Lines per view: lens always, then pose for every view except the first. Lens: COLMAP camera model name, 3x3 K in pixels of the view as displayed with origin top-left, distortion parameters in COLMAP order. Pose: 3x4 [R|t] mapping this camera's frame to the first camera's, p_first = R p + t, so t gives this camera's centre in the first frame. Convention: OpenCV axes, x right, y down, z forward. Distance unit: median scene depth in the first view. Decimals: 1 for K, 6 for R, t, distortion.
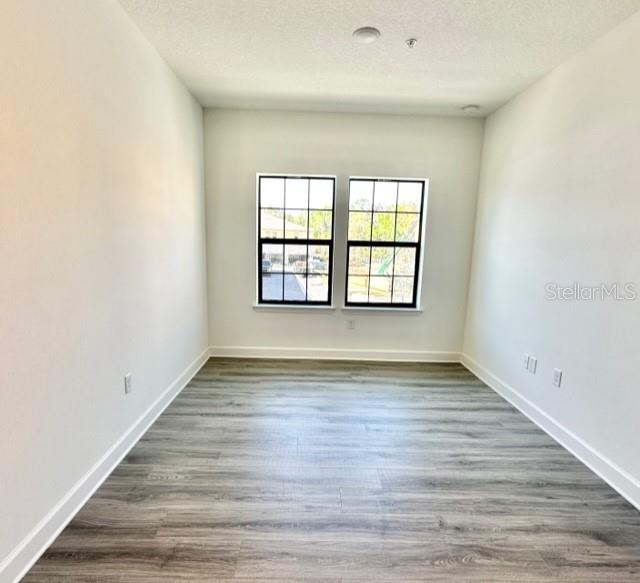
lens RADIAL K [[334.8, 0, 320.5], [0, 334.8, 293.0], [0, 0, 1]] dist [-0.008051, -0.000167]
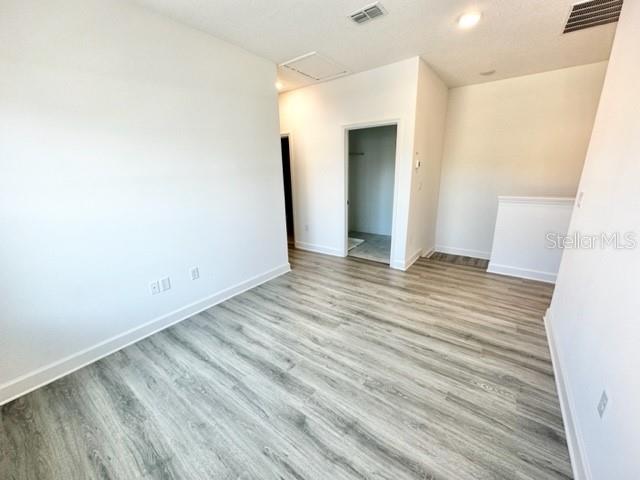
lens RADIAL K [[257.5, 0, 320.7], [0, 257.5, 241.1], [0, 0, 1]] dist [0.003093, 0.000570]
pose [[-0.781941, -0.175915, 0.598016, -0.346141], [0.097317, 0.913139, 0.395861, -0.258421], [-0.615709, 0.367737, -0.696901, 1.432082]]
